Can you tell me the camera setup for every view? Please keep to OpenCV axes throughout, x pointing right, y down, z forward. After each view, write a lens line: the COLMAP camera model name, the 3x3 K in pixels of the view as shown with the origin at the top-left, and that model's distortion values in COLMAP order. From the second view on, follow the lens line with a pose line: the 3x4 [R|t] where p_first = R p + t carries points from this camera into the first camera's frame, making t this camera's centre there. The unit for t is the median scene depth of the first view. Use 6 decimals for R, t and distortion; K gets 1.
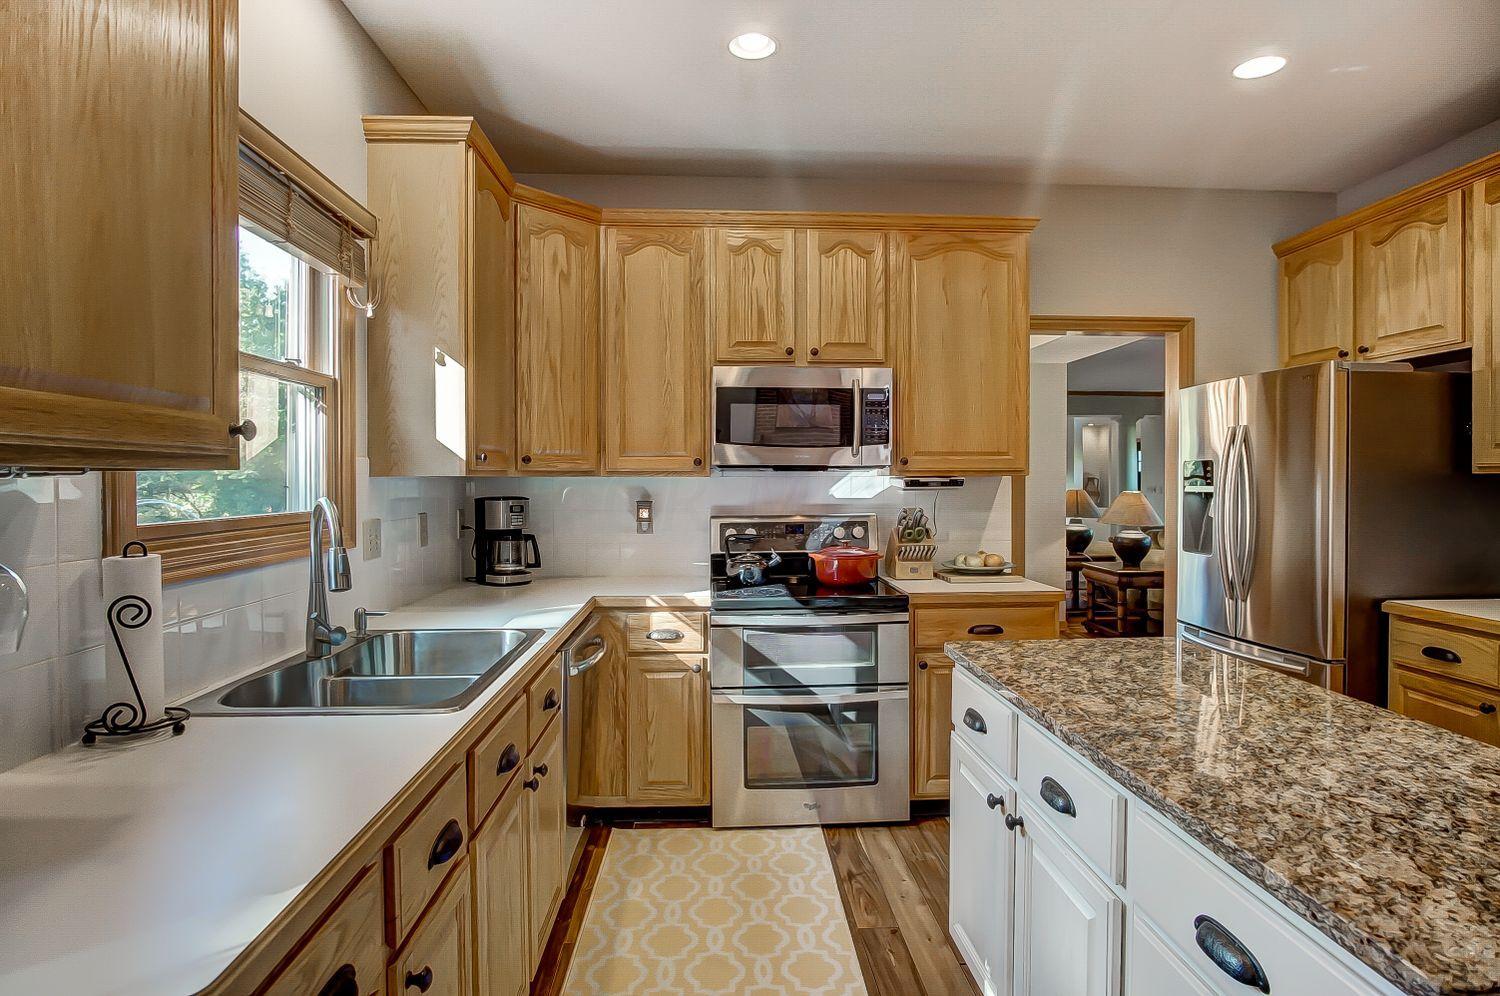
lens RADIAL K [[803.9, 0, 753.6], [0, 803.9, 487.9], [0, 0, 1]] dist [-0.030136, 0.002686]
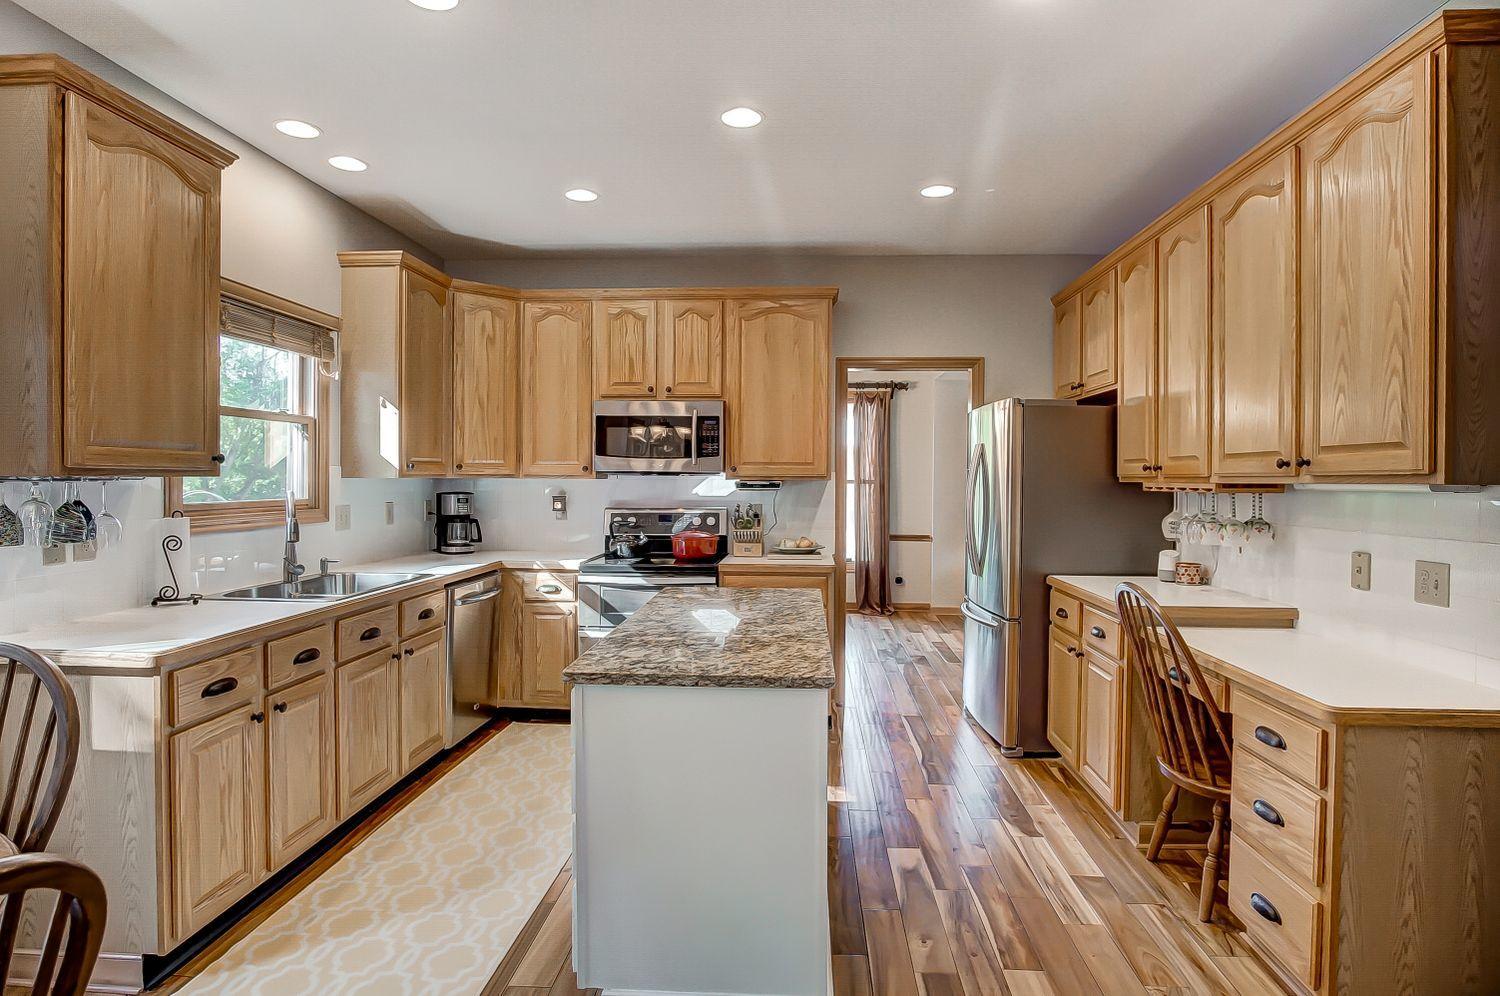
lens RADIAL K [[803.9, 0, 753.6], [0, 803.9, 487.9], [0, 0, 1]] dist [-0.030136, 0.002686]
pose [[0.992648, 0.009701, -0.120651, 0.392769], [-0.009544, 0.999953, 0.001875, -0.004314], [0.120663, -0.000710, 0.992693, -0.356914]]
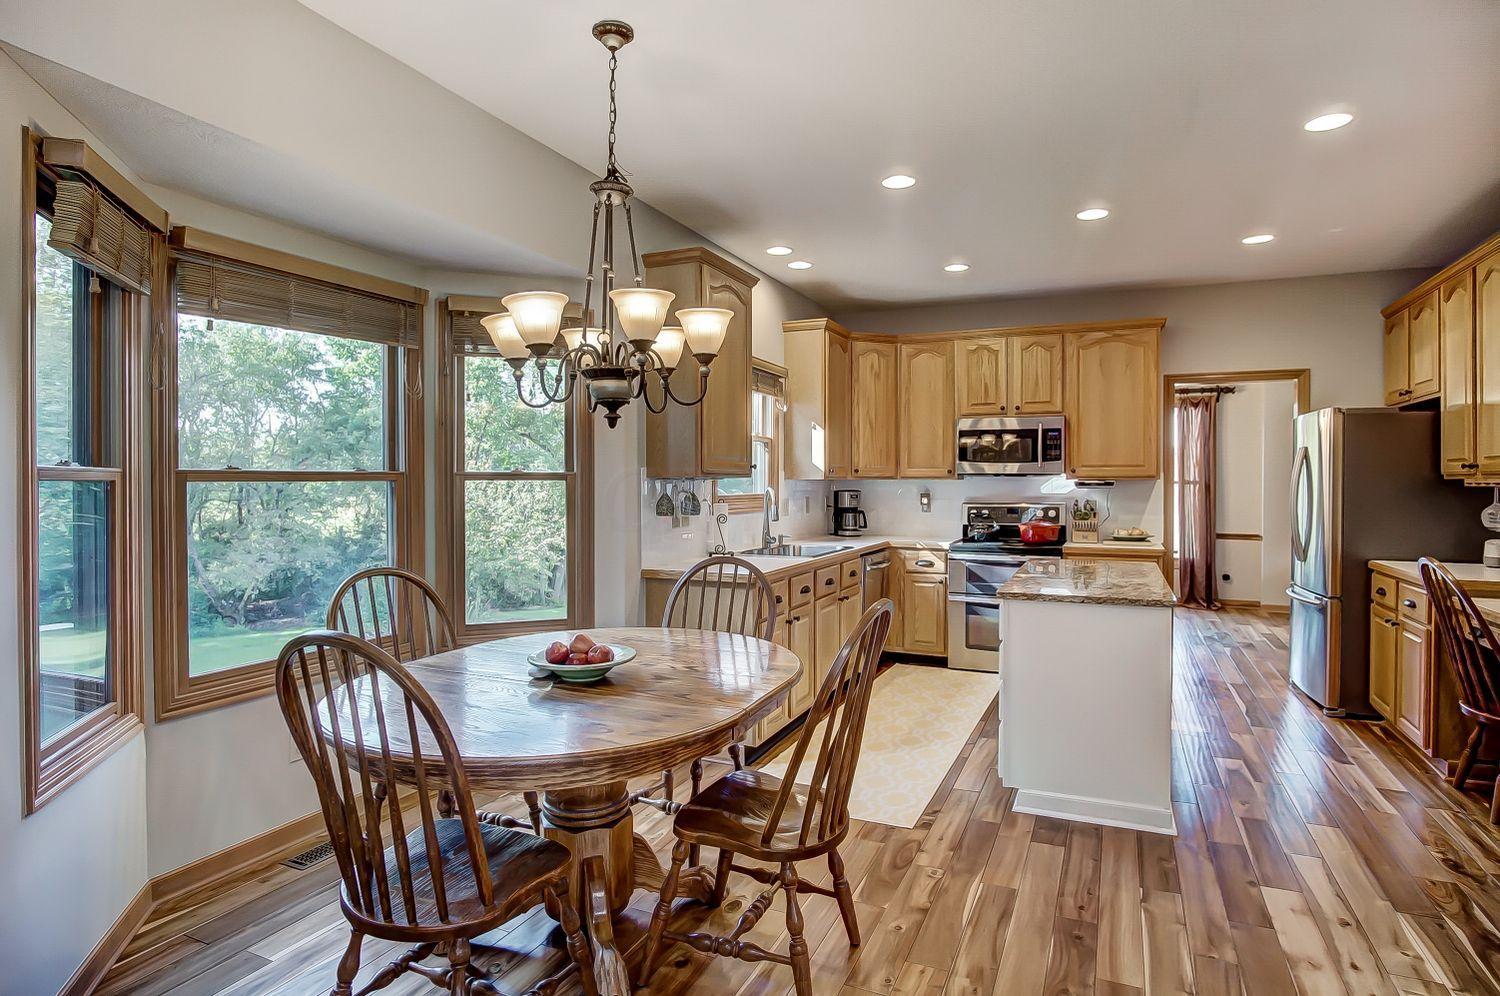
lens RADIAL K [[803.9, 0, 753.6], [0, 803.9, 487.9], [0, 0, 1]] dist [-0.030136, 0.002686]
pose [[0.887445, 0.006850, -0.460863, 0.371323], [-0.007736, 0.999970, -0.000033, 0.007600], [0.460849, 0.003595, 0.887471, -0.801779]]
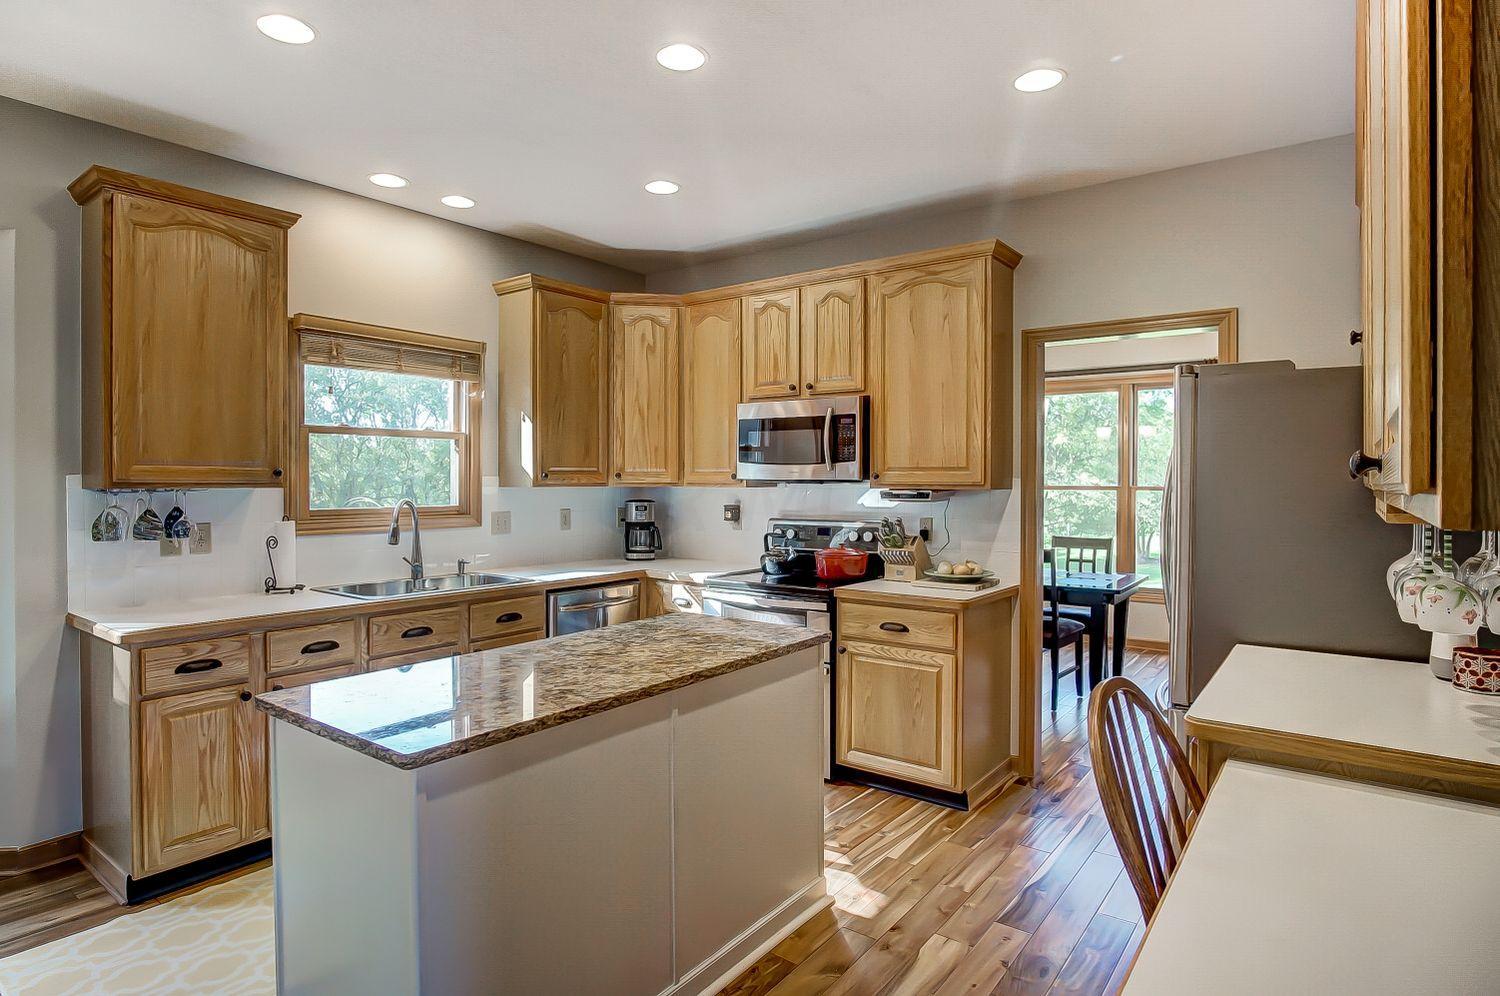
lens RADIAL K [[803.9, 0, 753.6], [0, 803.9, 487.9], [0, 0, 1]] dist [-0.030136, 0.002686]
pose [[0.762404, 0.010888, -0.647009, 0.810831], [-0.011319, 0.999930, 0.003489, -0.018734], [0.647002, 0.004663, 0.762474, 0.014221]]
